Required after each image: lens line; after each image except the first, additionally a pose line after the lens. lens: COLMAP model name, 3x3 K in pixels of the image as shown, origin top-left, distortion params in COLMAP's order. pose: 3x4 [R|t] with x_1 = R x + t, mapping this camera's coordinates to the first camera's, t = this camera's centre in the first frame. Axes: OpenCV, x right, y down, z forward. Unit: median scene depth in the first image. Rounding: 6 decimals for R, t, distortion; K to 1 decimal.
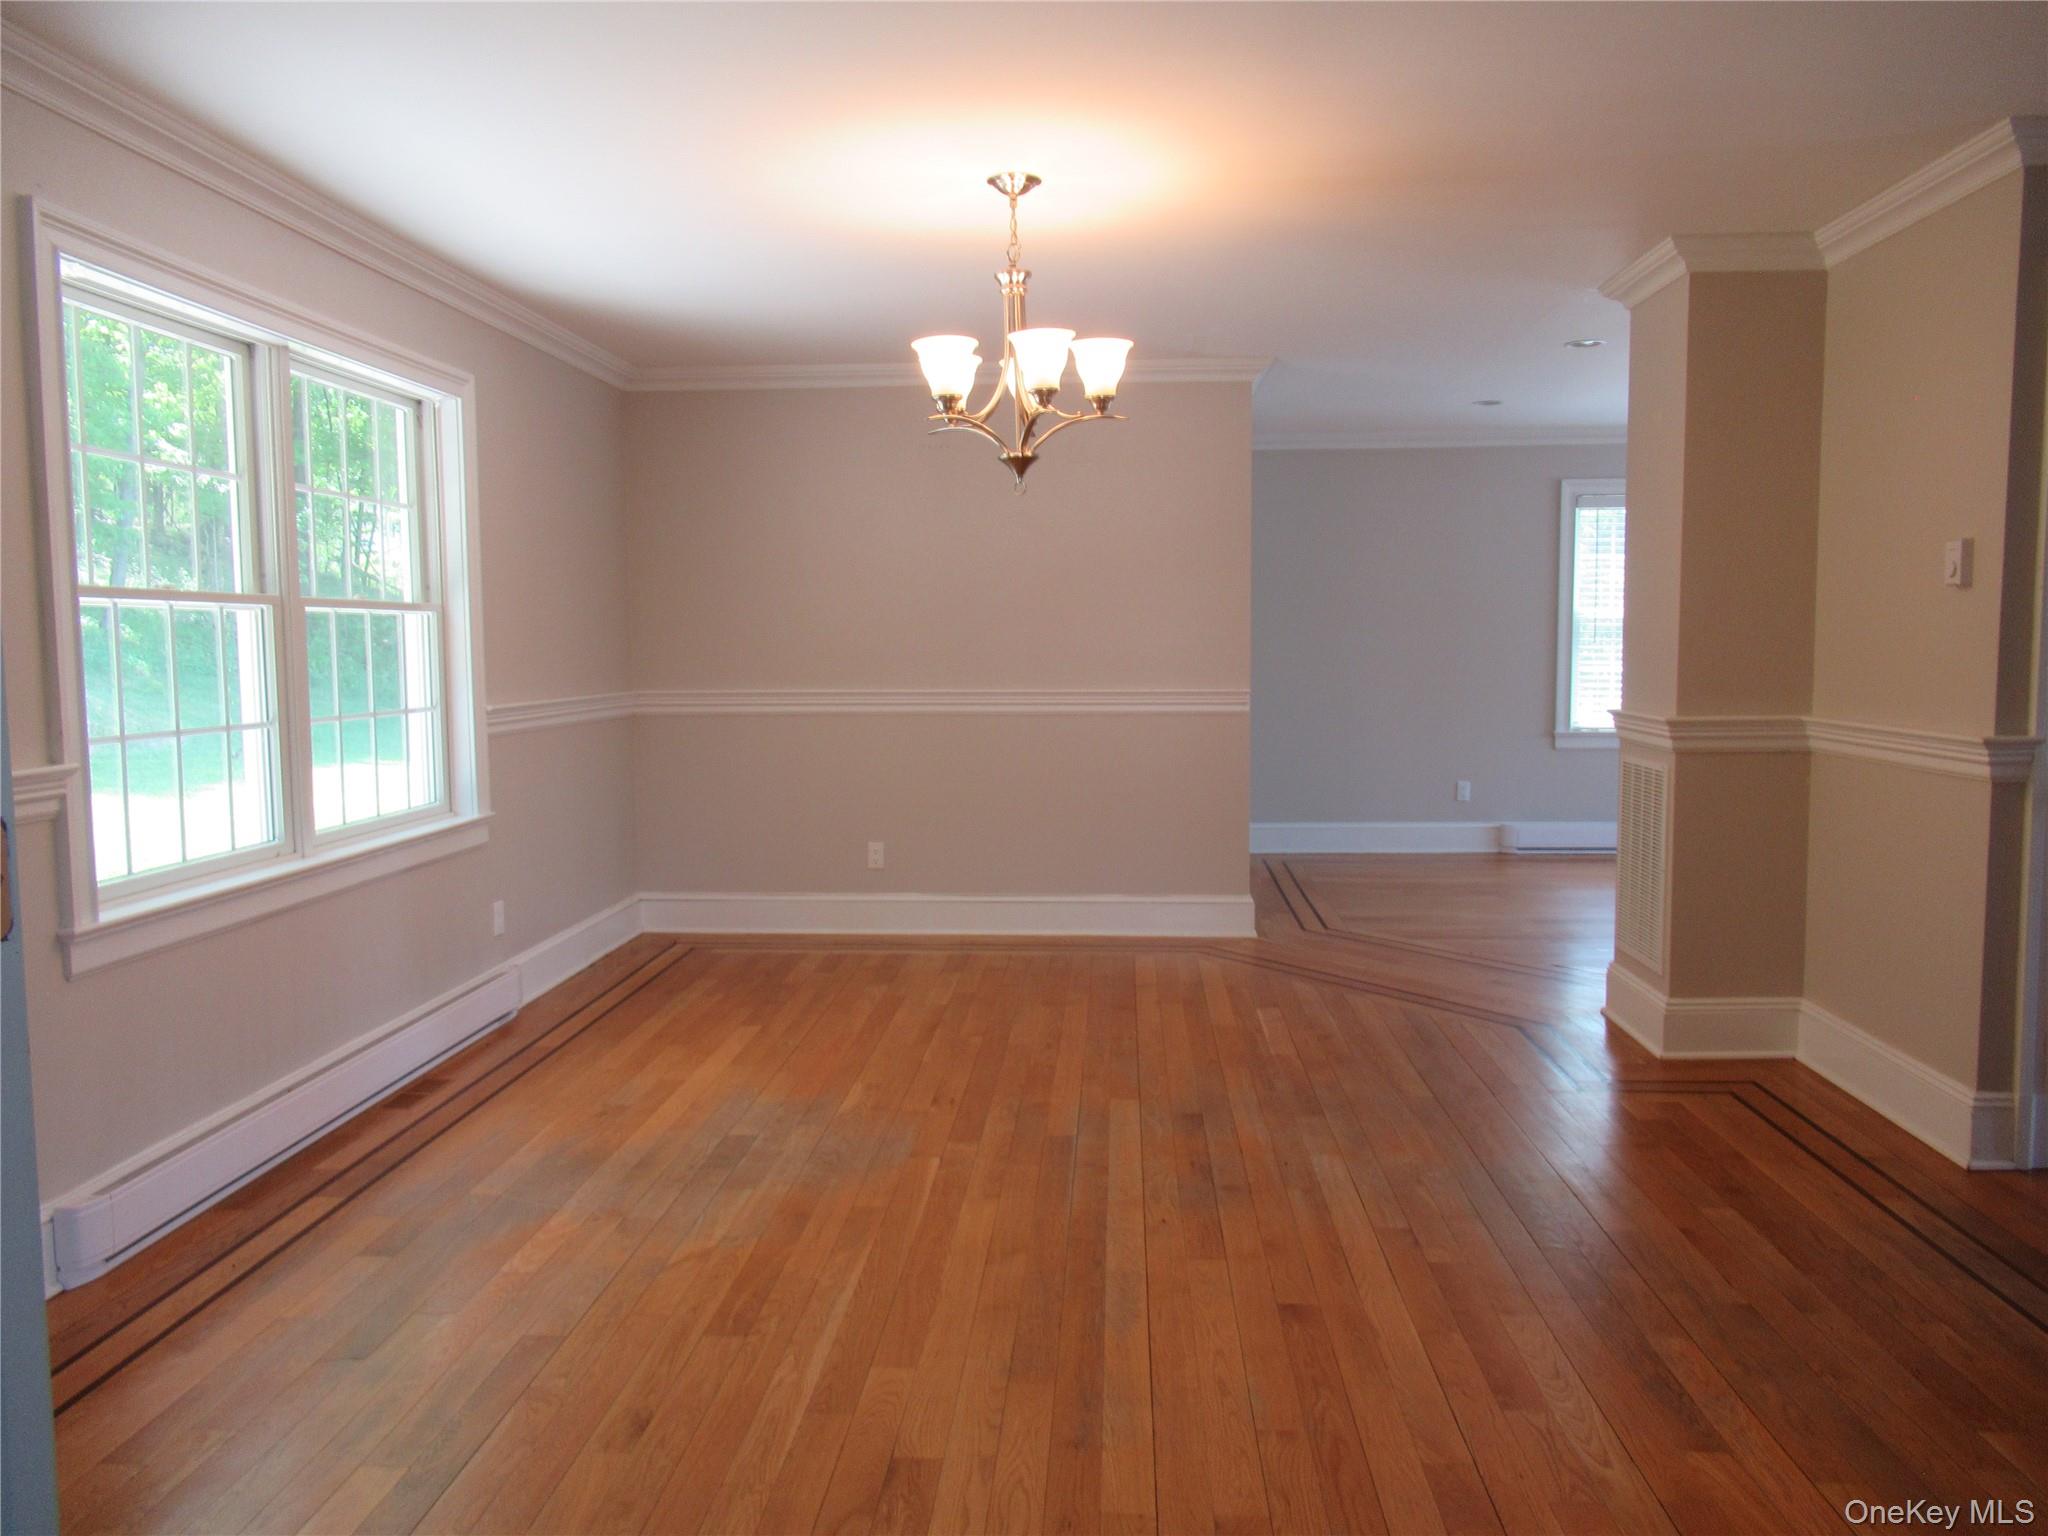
lens RADIAL K [[1547.7, 0, 1015.5], [0, 1547.7, 763.1], [0, 0, 1]] dist [-0.001037, 0.005439]
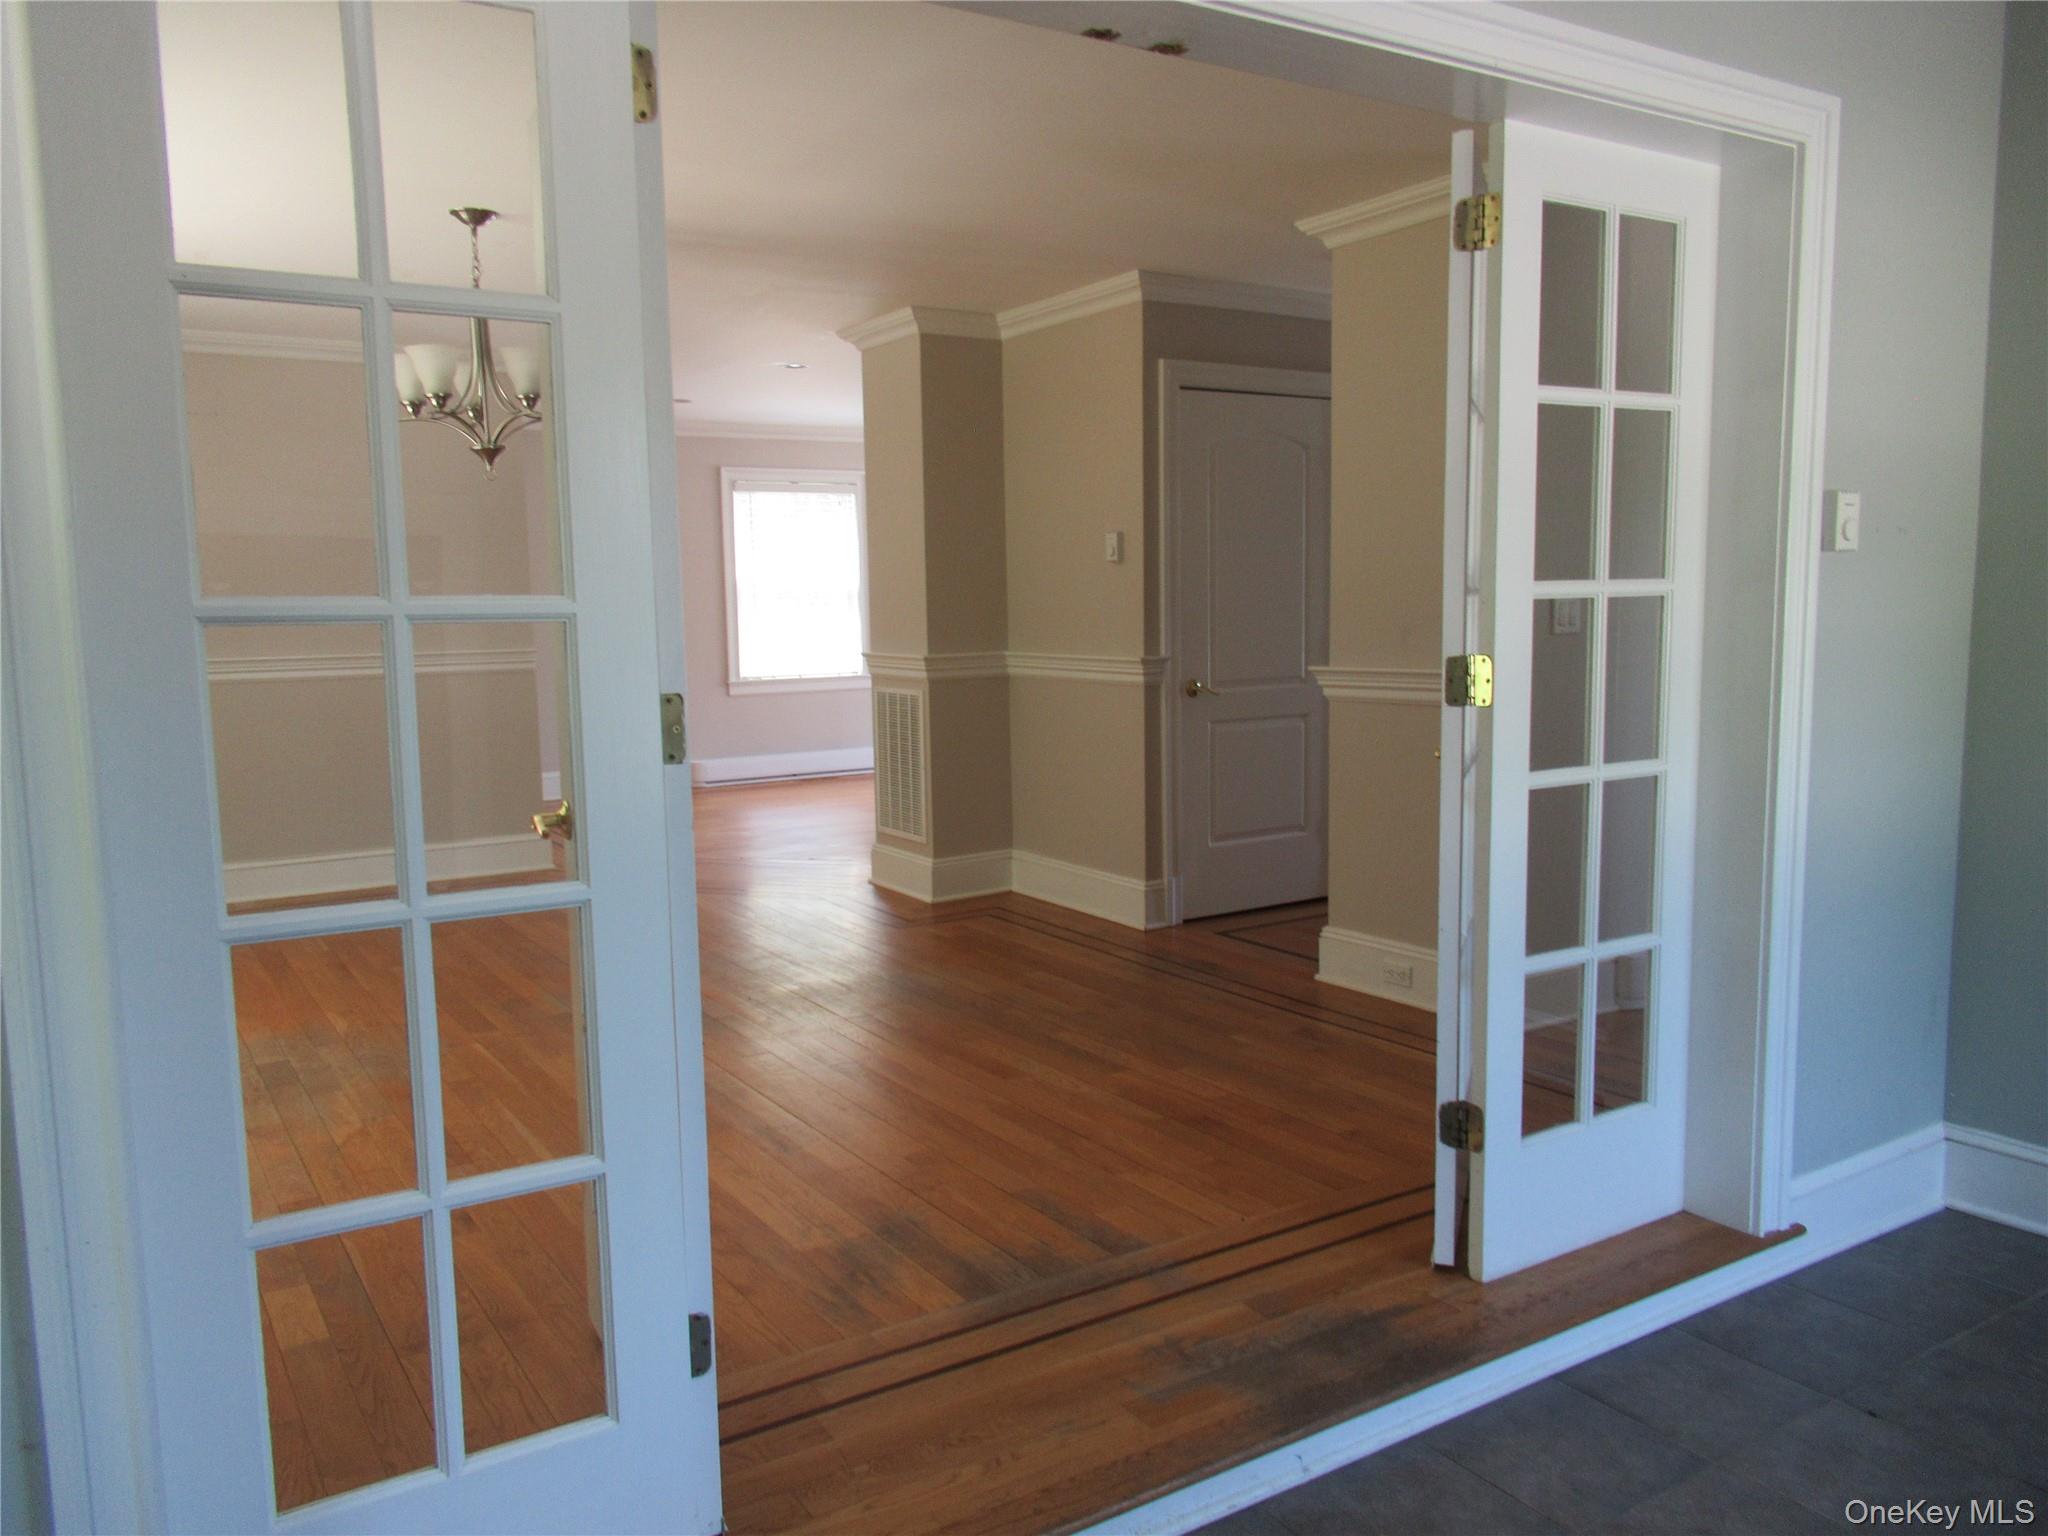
lens RADIAL K [[1547.7, 0, 1030.0], [0, 1547.7, 772.5], [0, 0, 1]] dist [-0.001037, 0.005439]
pose [[0.802347, -0.075669, 0.592042, -0.334714], [0.059981, 0.997132, 0.046157, 0.016613], [-0.593837, -0.001523, 0.804584, -0.170641]]
